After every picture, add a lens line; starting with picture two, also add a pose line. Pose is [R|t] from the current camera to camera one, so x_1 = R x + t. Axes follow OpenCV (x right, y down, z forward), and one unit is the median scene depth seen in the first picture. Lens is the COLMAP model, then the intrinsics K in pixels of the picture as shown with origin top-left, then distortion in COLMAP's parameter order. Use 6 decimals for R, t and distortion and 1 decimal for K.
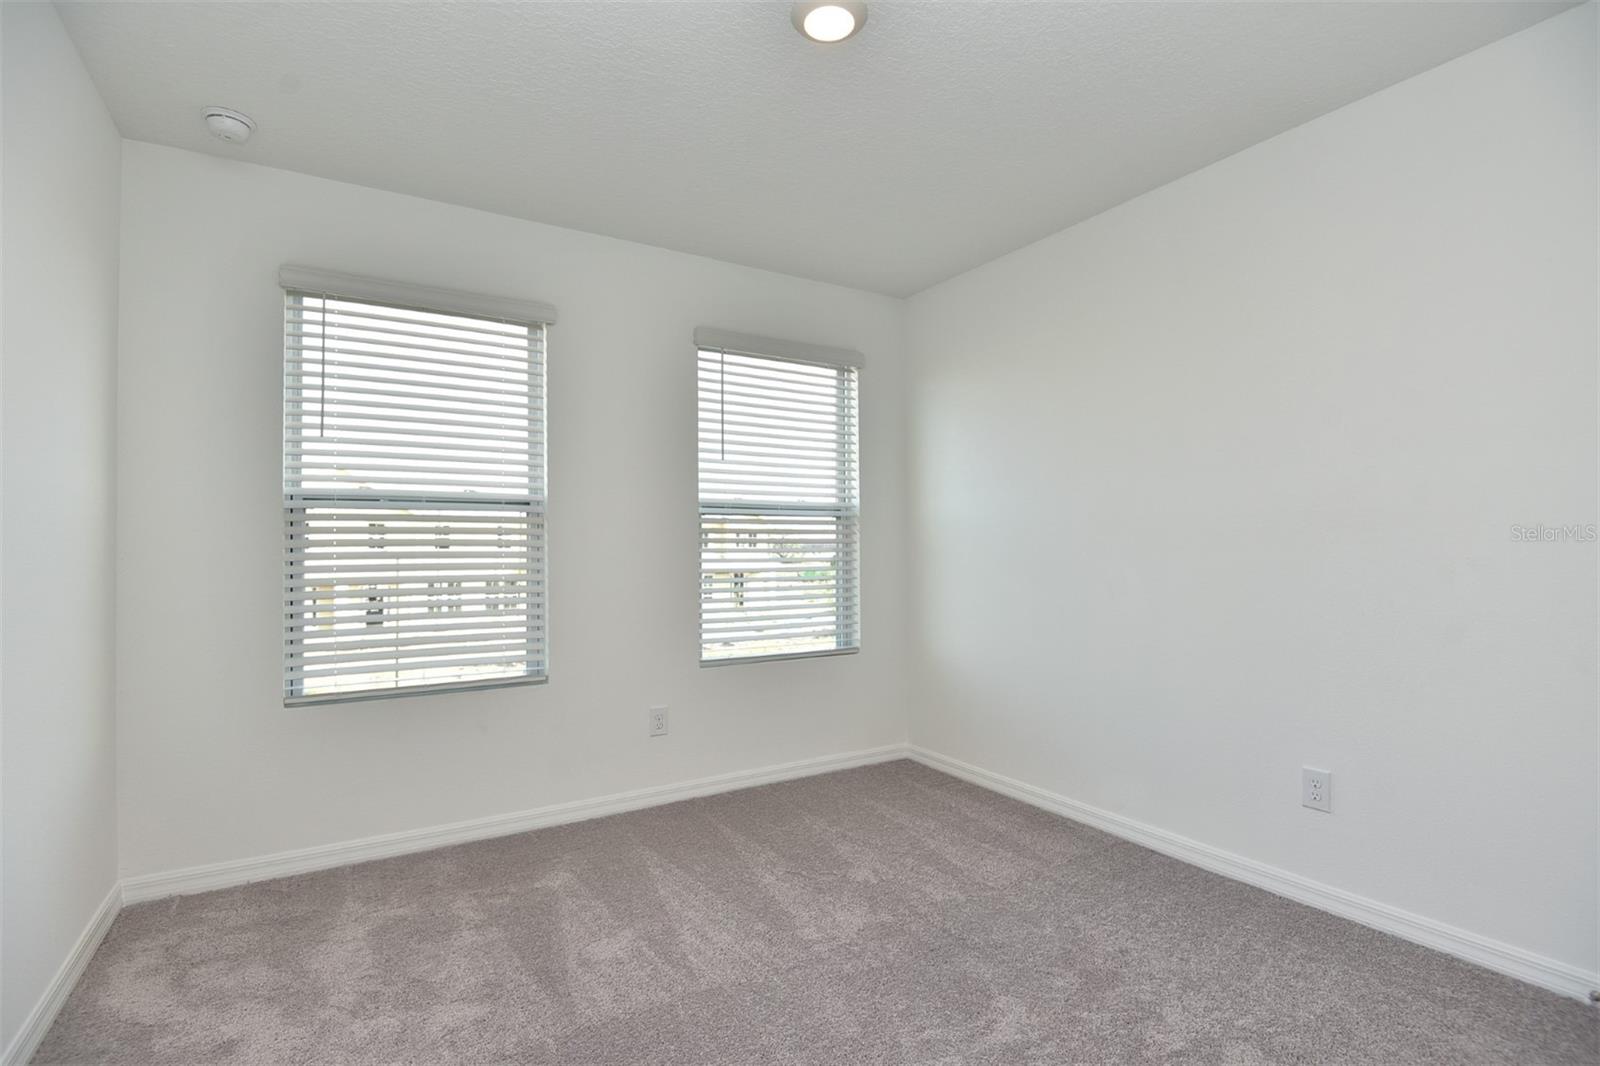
lens RADIAL K [[748.4, 0, 794.1], [0, 748.4, 540.8], [0, 0, 1]] dist [-0.001589, -0.000064]
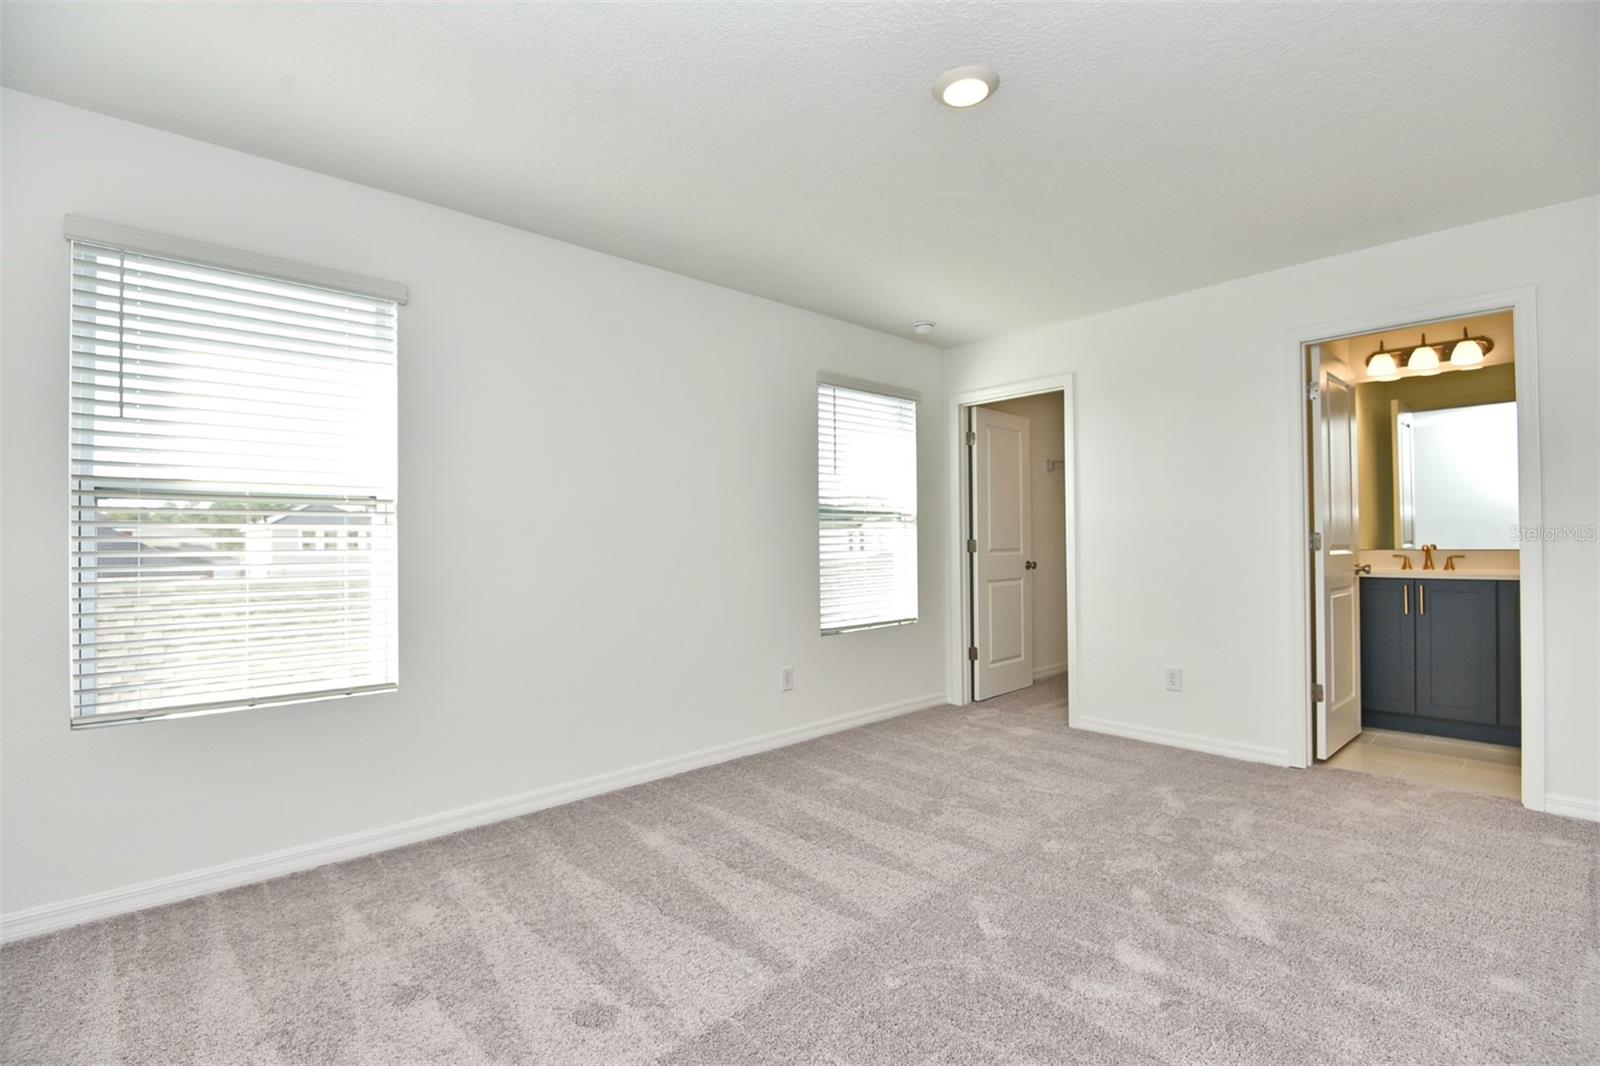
lens RADIAL K [[758.9, 0, 804.4], [0, 758.9, 532.7], [0, 0, 1]] dist [-0.000494, -0.000121]
pose [[0.972821, 0.006300, 0.231475, -0.376235], [-0.004378, 0.999952, -0.008819, 0.004701], [-0.231519, 0.007566, 0.972801, -0.214616]]
